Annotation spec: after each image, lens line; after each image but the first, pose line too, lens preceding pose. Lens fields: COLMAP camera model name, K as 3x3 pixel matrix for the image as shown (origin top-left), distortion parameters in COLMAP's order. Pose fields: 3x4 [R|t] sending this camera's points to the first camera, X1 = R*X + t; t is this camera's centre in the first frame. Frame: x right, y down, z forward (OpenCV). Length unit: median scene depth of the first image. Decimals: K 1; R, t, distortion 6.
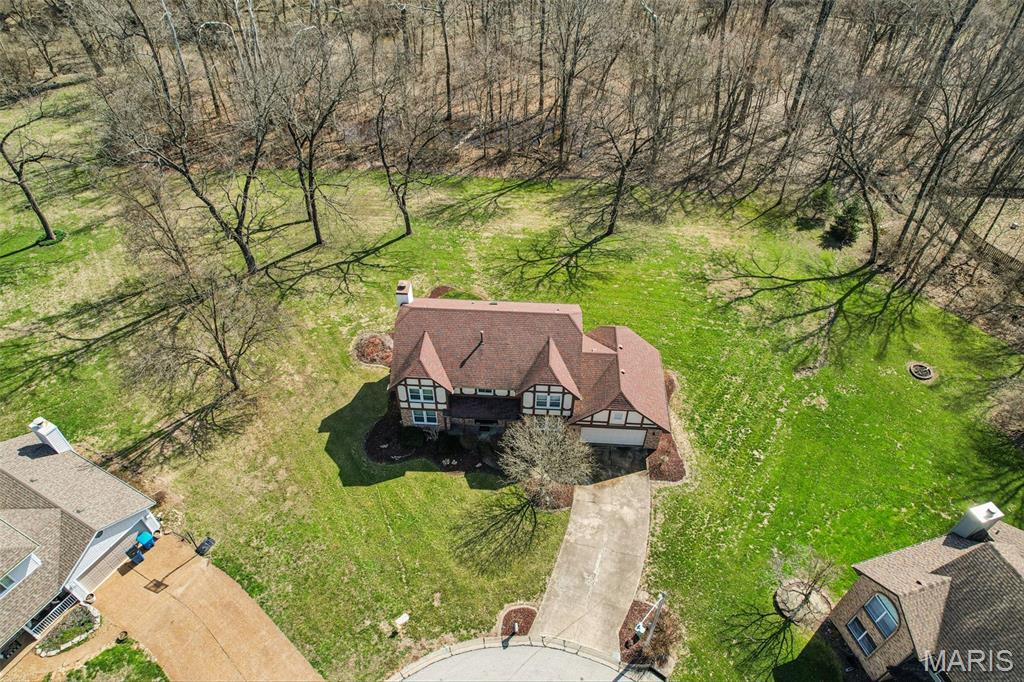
lens RADIAL K [[666.9, 0, 512.0], [0, 666.9, 341.0], [0, 0, 1]] dist [-0.085447, 0.080131]
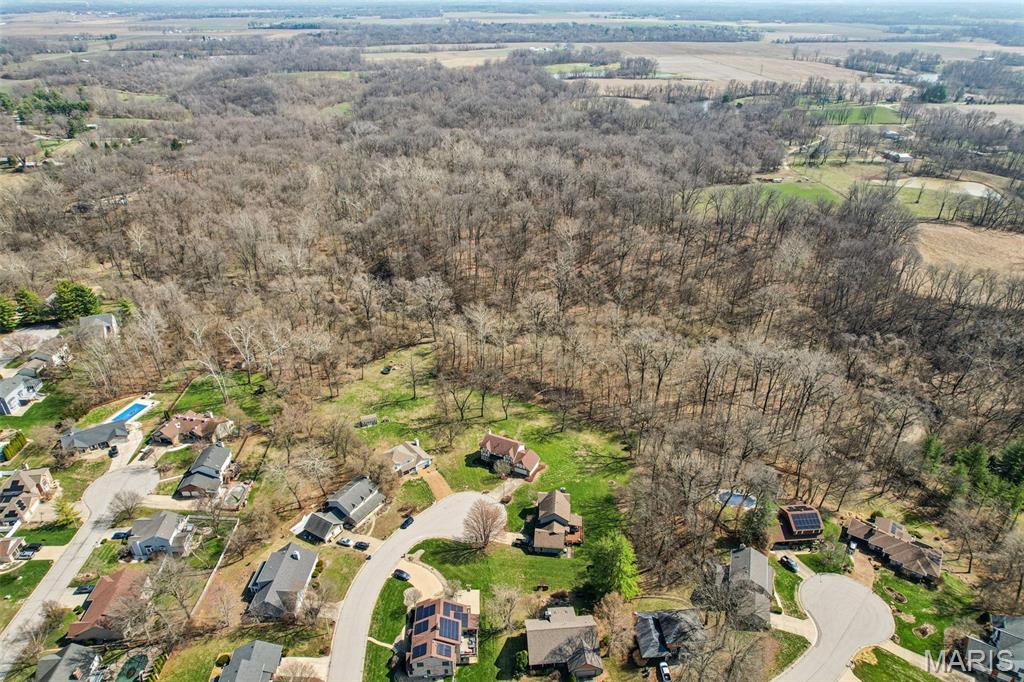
lens RADIAL K [[661.7, 0, 511.5], [0, 661.7, 339.0], [0, 0, 1]] dist [-0.092235, 0.090243]
pose [[0.923130, 0.172914, -0.343413, 1.531738], [-0.257746, 0.941065, -0.219007, 0.303767], [0.285305, 0.290685, 0.913293, -3.543283]]
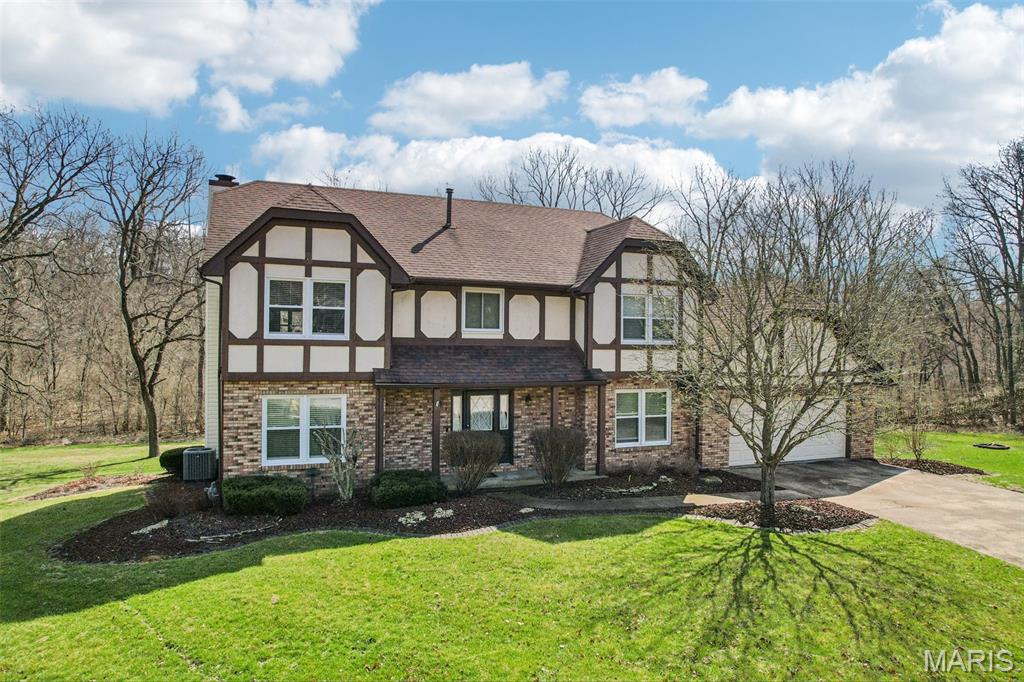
lens RADIAL K [[656.7, 0, 515.5], [0, 656.7, 345.6], [0, 0, 1]] dist [-0.085192, 0.072527]
pose [[0.904417, 0.002566, 0.426641, -0.174327], [0.292304, 0.724694, -0.624001, 0.308010], [-0.310785, 0.689066, 0.654676, 0.759073]]
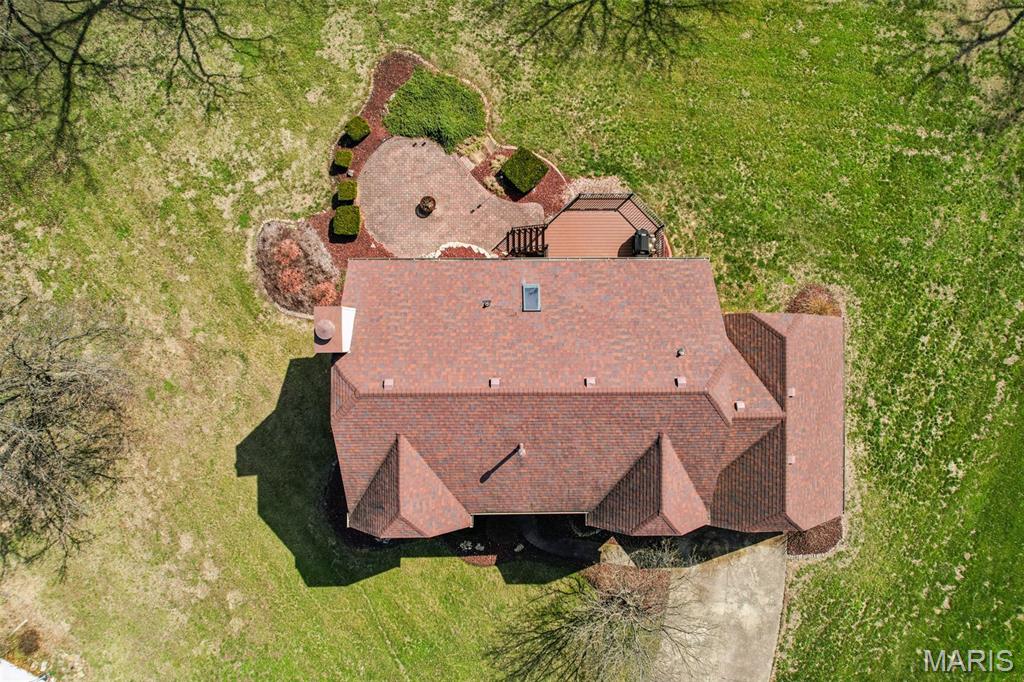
lens RADIAL K [[651.1, 0, 513.4], [0, 651.1, 338.5], [0, 0, 1]] dist [-0.082686, 0.077054]
pose [[0.997944, -0.063064, 0.011398, -0.049753], [0.035011, 0.685463, 0.727265, -0.385634], [-0.053677, -0.725371, 0.686262, 0.720169]]
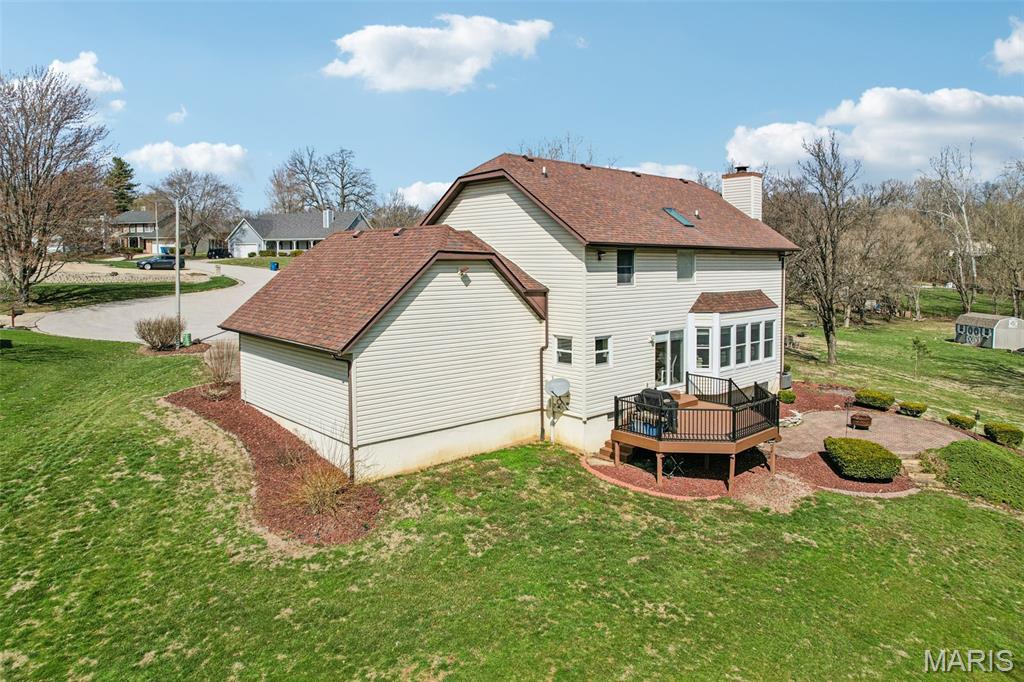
lens RADIAL K [[675.5, 0, 504.3], [0, 675.5, 274.7], [0, 0, 1]] dist [-0.070789, 0.037501]
pose [[-0.704709, 0.010677, -0.709417, 0.419586], [-0.496719, 0.706538, 0.504057, -0.218543], [0.506612, 0.707594, -0.492600, 1.274845]]
